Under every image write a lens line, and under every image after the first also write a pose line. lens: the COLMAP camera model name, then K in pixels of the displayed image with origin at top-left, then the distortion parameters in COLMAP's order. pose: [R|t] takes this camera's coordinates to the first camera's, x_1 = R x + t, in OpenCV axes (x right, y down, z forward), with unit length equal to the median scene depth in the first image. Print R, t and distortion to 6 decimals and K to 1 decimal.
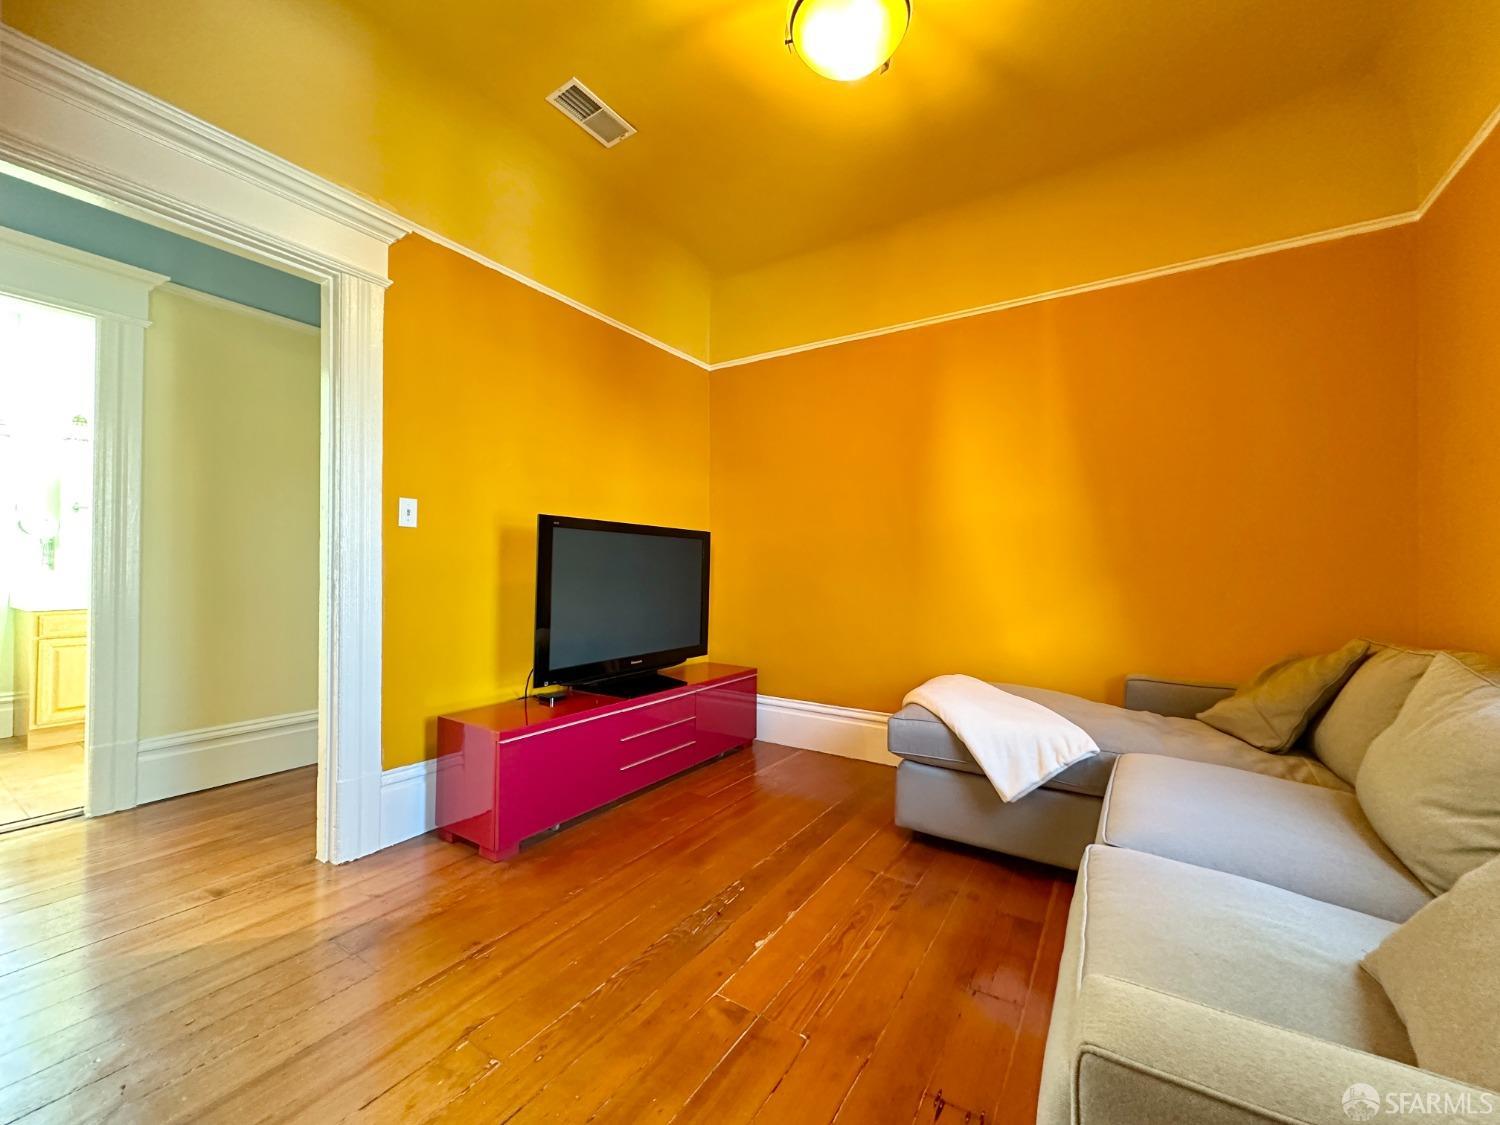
lens RADIAL K [[600.7, 0, 750.2], [0, 600.7, 557.9], [0, 0, 1]] dist [-0.000345, -0.000038]
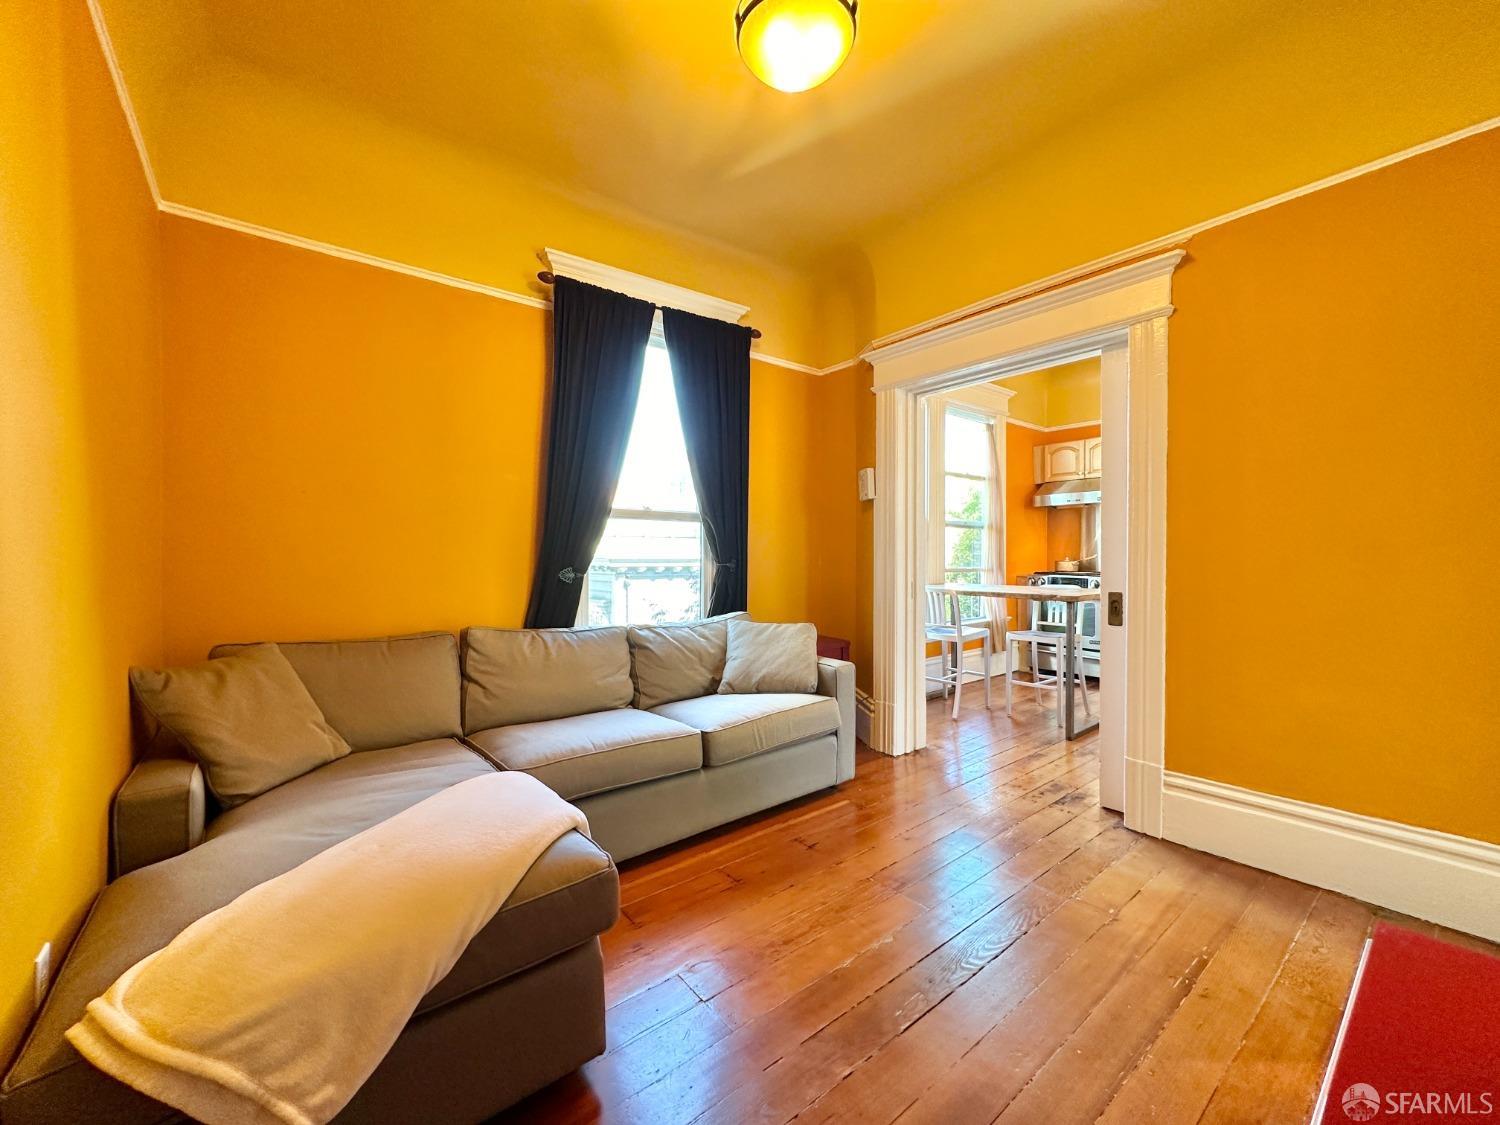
lens RADIAL K [[599.2, 0, 750.0], [0, 599.2, 562.5], [0, 0, 1]] dist [-0.000924, -0.000106]
pose [[-0.949411, -0.003301, 0.314017, -0.059827], [-0.005608, 0.999964, -0.006444, -0.007118], [-0.313985, -0.007879, -0.949395, 1.436586]]
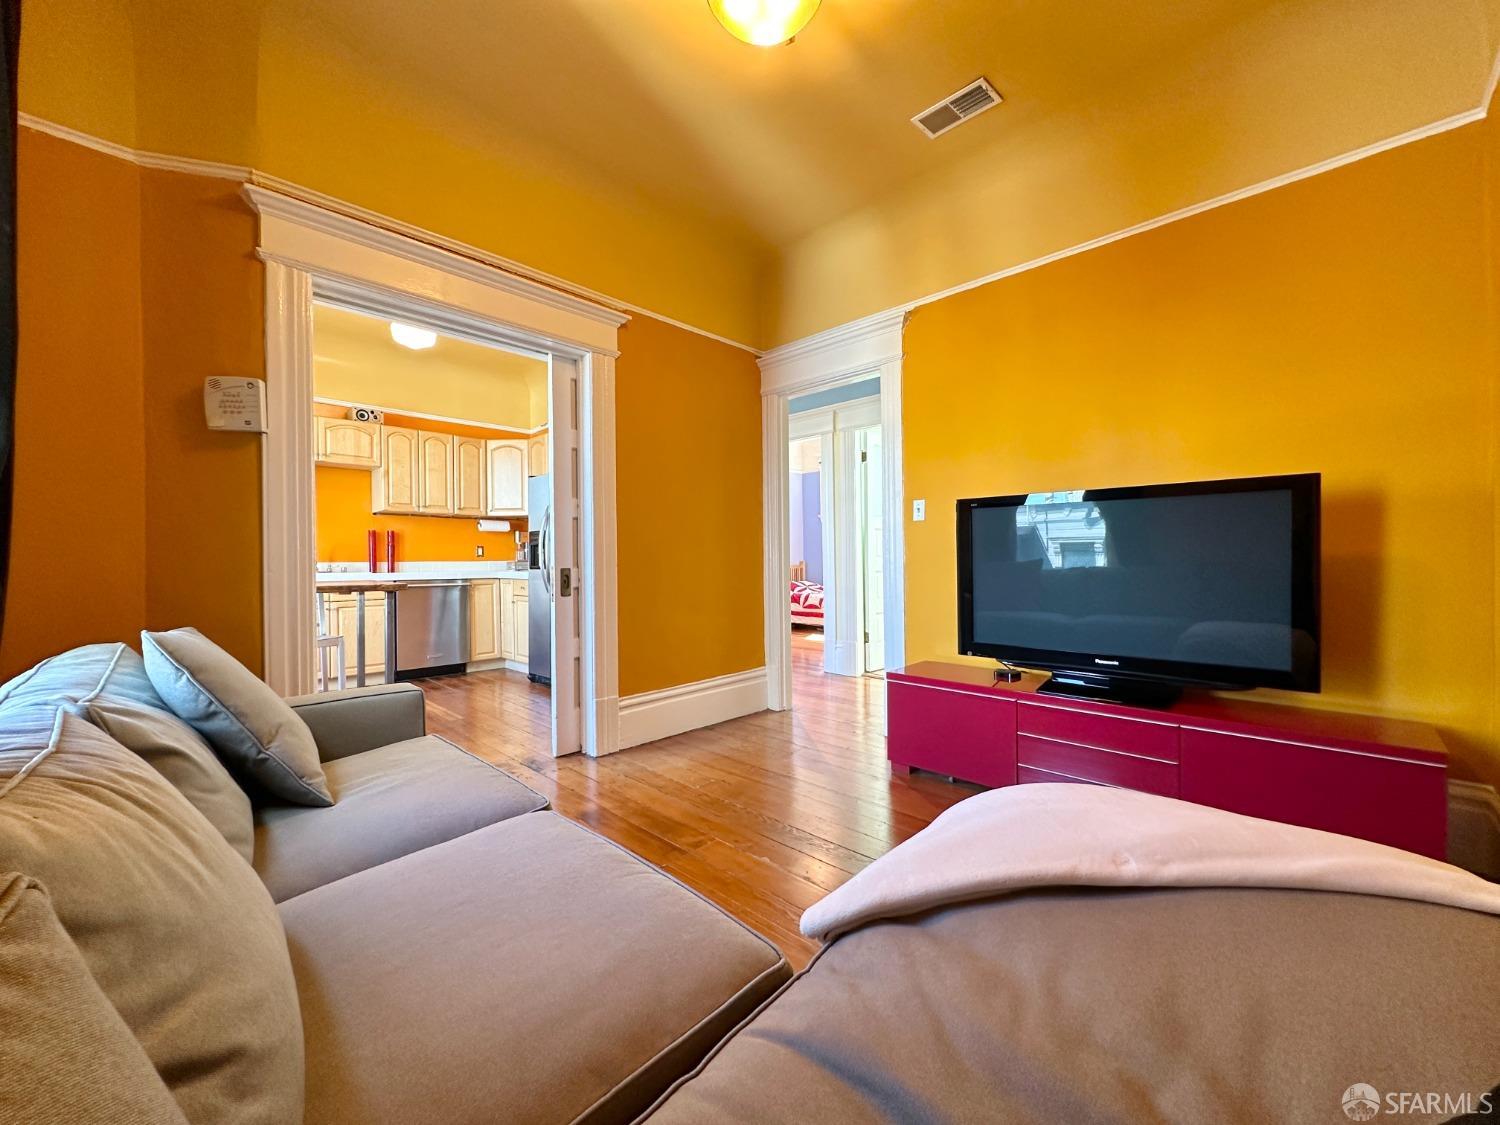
lens RADIAL K [[599.2, 0, 750.0], [0, 599.2, 562.5], [0, 0, 1]] dist [-0.000924, -0.000106]
pose [[-0.195925, 0.002709, -0.980615, 0.821503], [0.025242, 0.999679, -0.002281, 0.036815], [0.980294, -0.025200, -0.195931, 0.838589]]
